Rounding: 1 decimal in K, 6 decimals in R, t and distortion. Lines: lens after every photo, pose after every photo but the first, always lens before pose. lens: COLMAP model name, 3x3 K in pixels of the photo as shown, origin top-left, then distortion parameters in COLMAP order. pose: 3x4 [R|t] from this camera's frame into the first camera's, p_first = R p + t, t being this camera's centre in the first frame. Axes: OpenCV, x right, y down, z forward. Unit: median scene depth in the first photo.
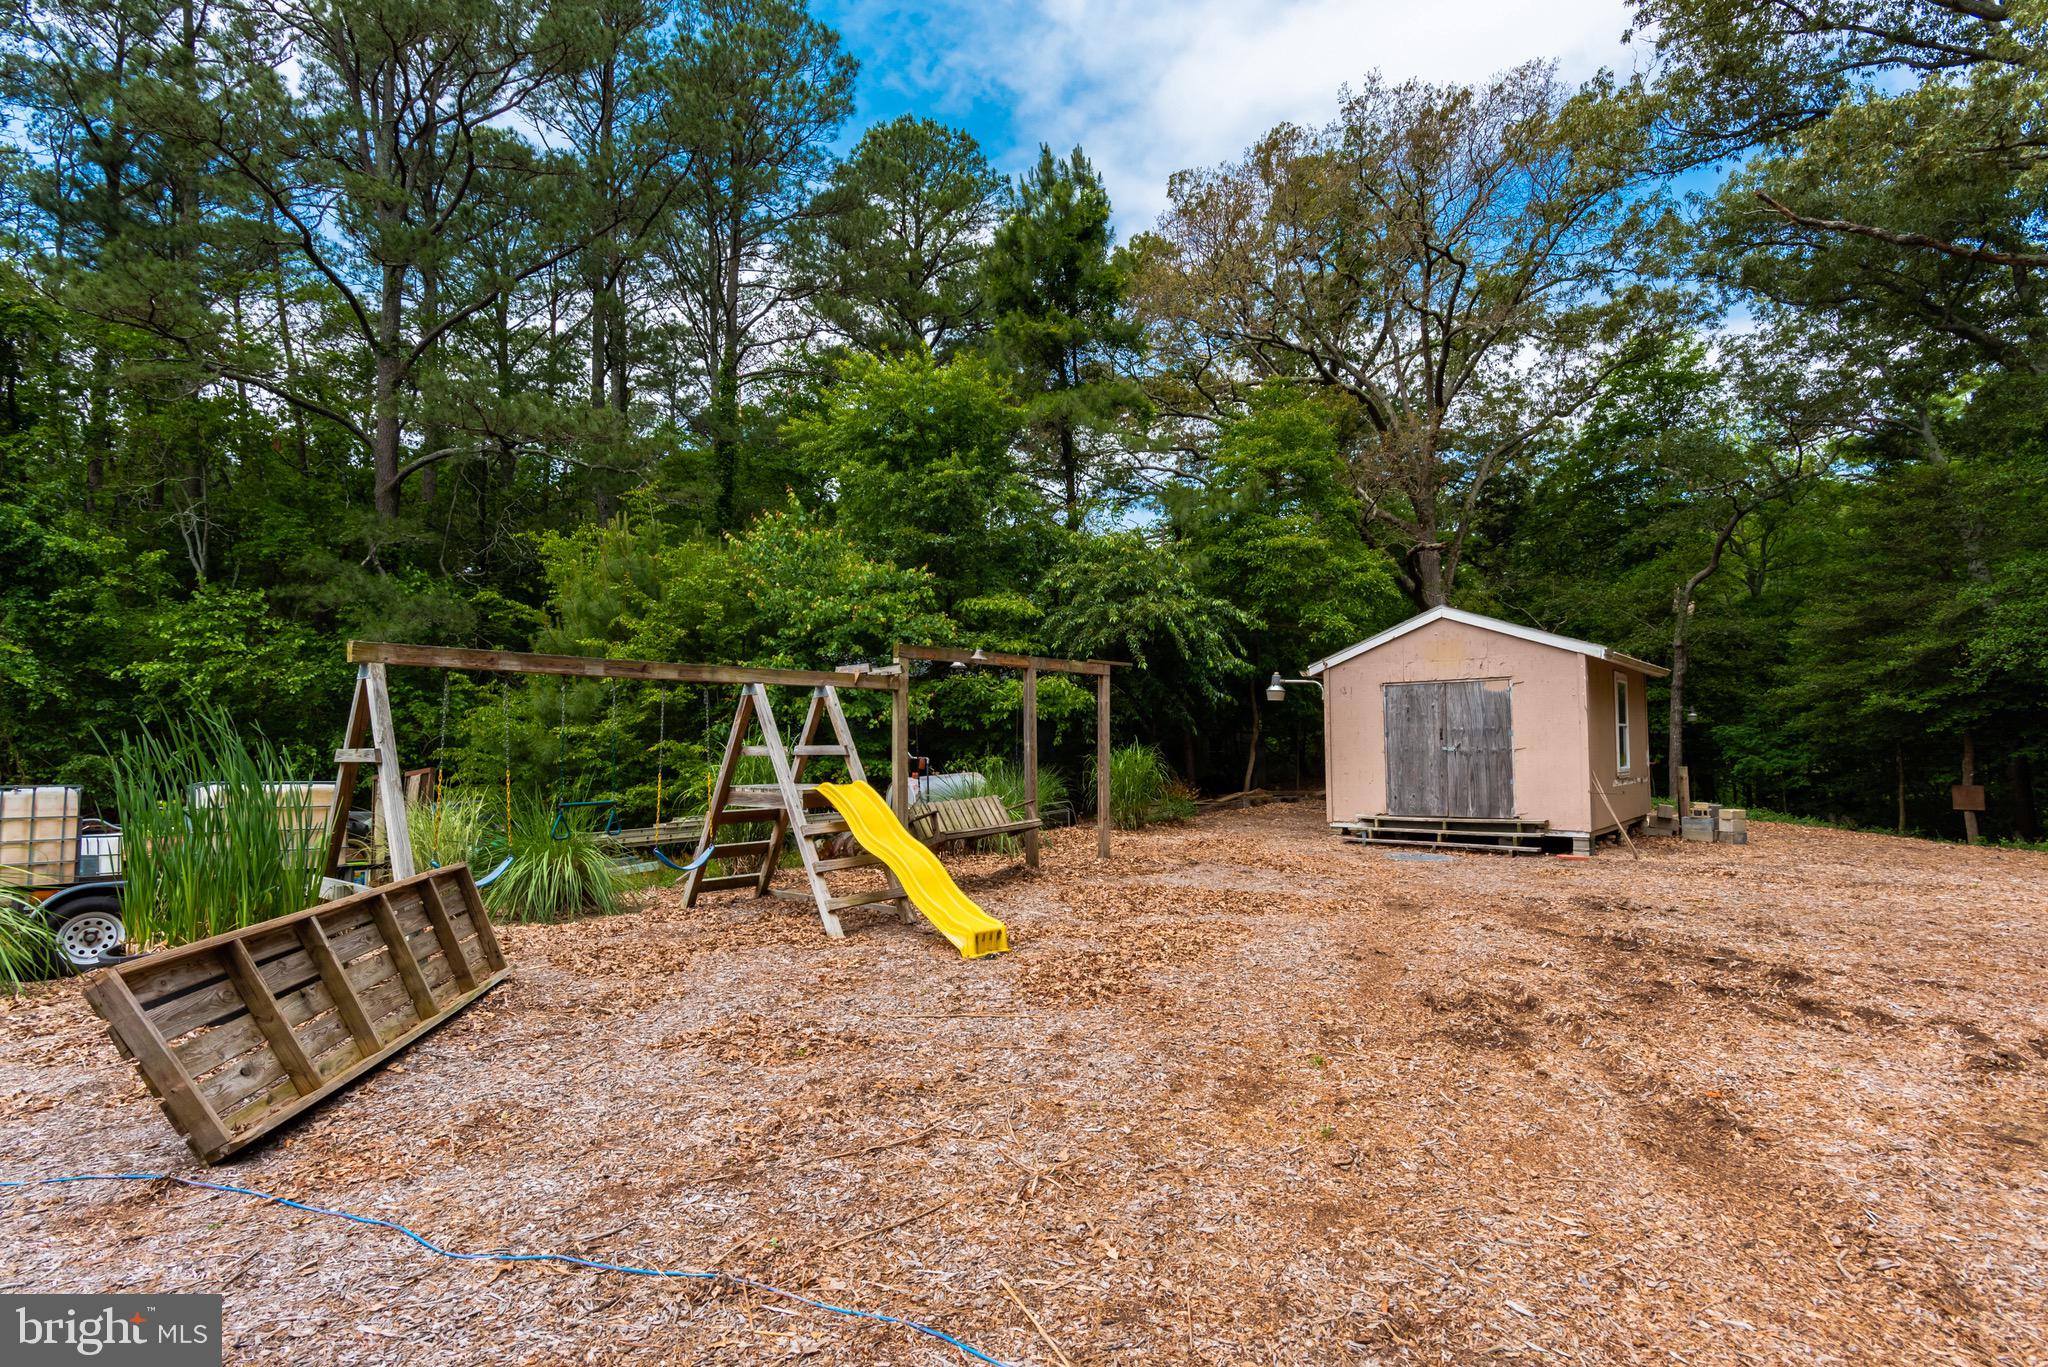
lens RADIAL K [[1002.2, 0, 1019.1], [0, 1002.2, 692.6], [0, 0, 1]] dist [0.003664, -0.000614]
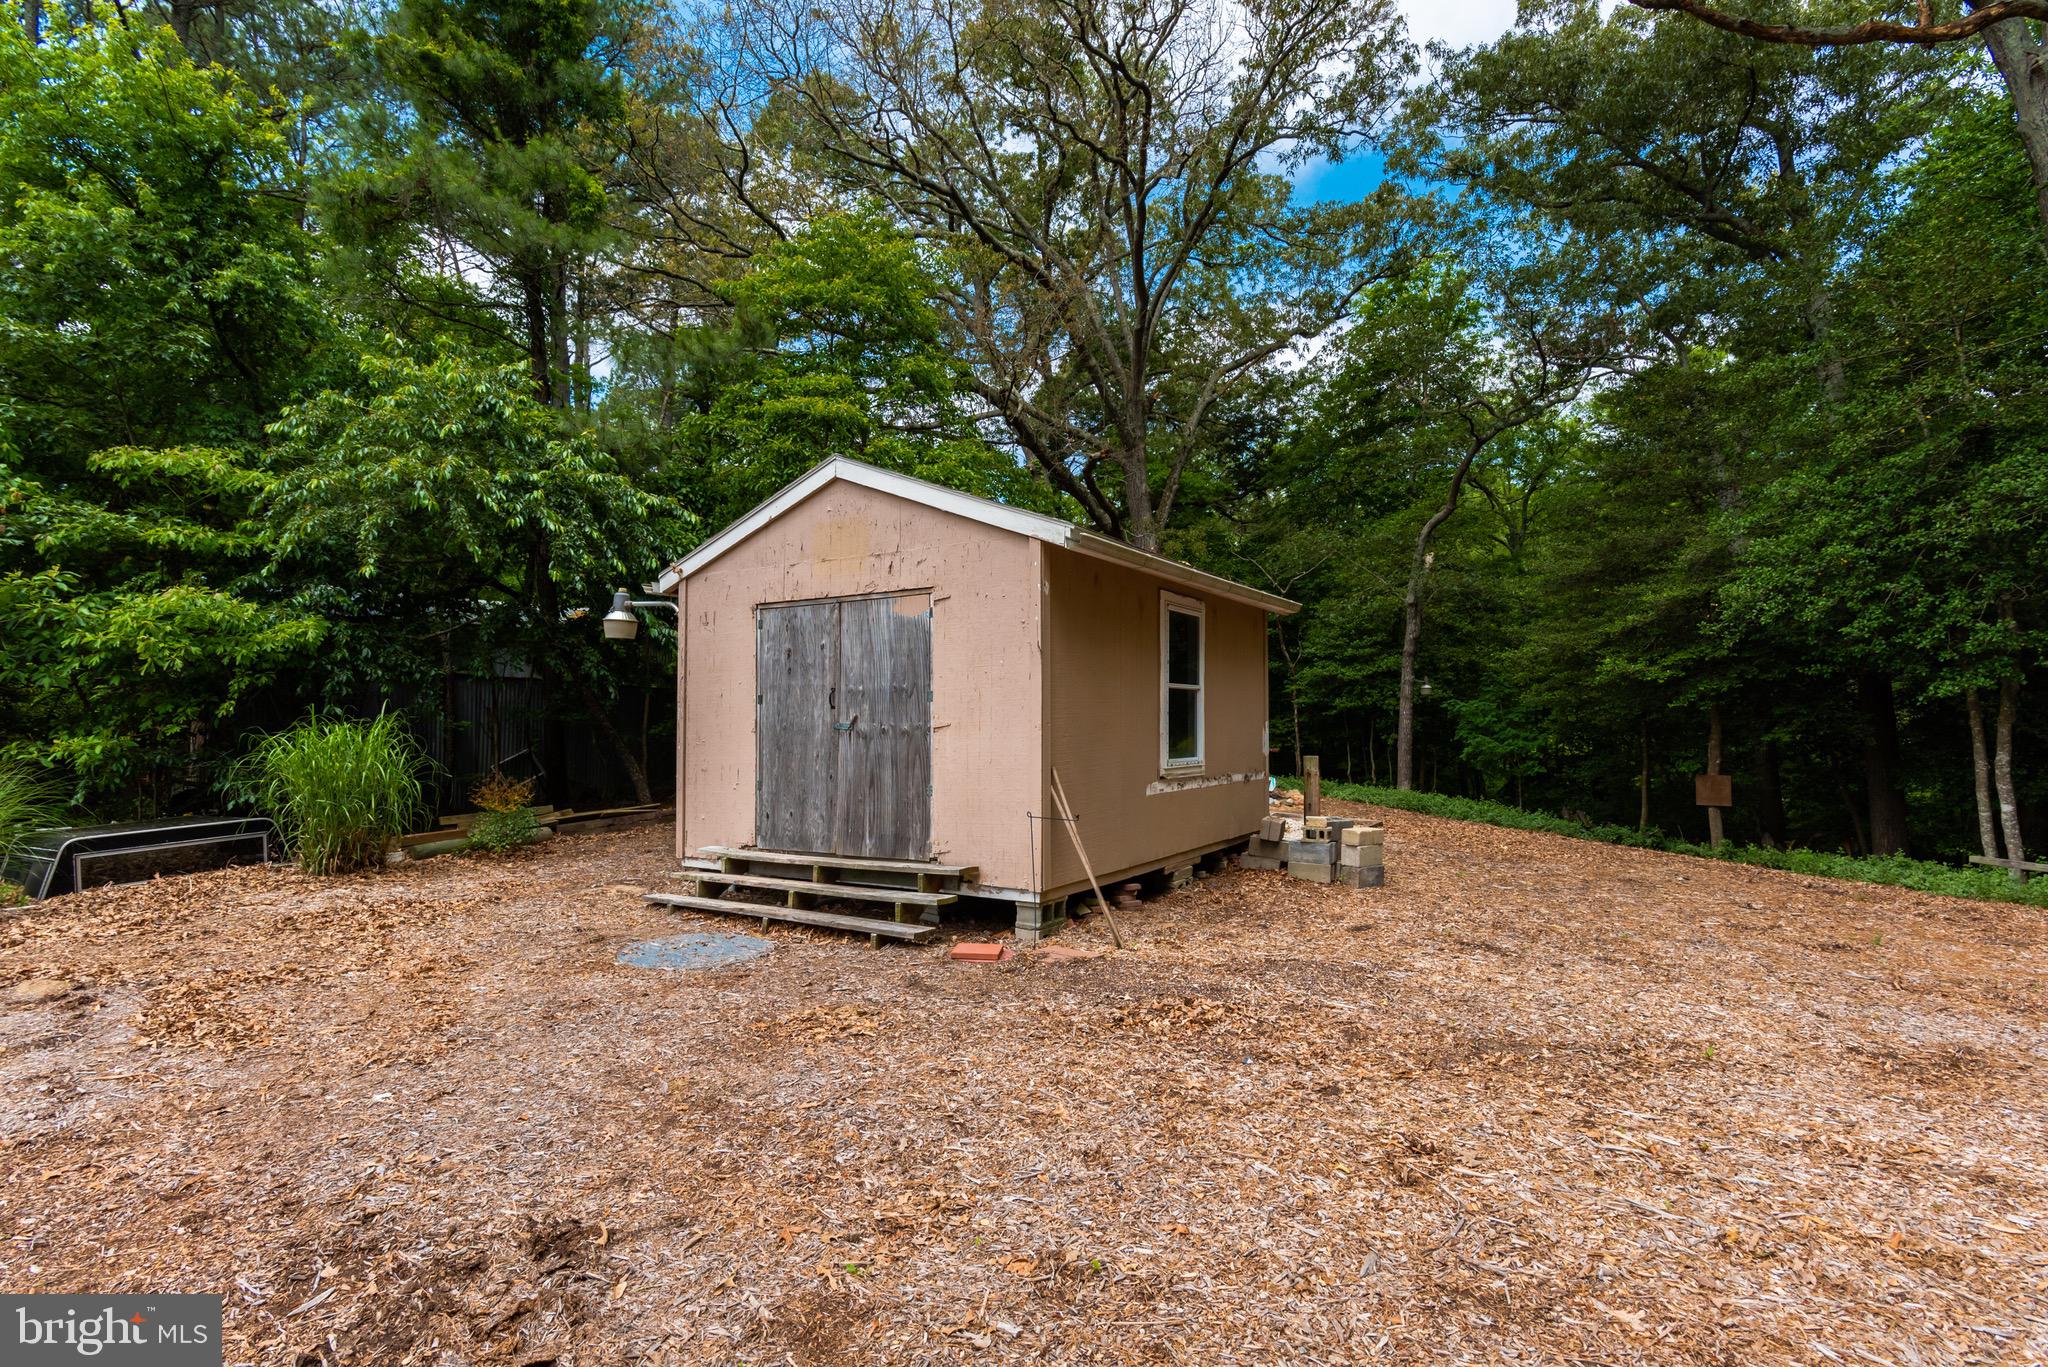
lens RADIAL K [[1004.8, 0, 1021.0], [0, 1004.8, 694.8], [0, 0, 1]] dist [0.003209, -0.000076]
pose [[0.988793, 0.009227, 0.149006, 0.382813], [-0.013081, 0.999604, 0.024903, 0.021848], [-0.148717, -0.026573, 0.988523, 0.400410]]
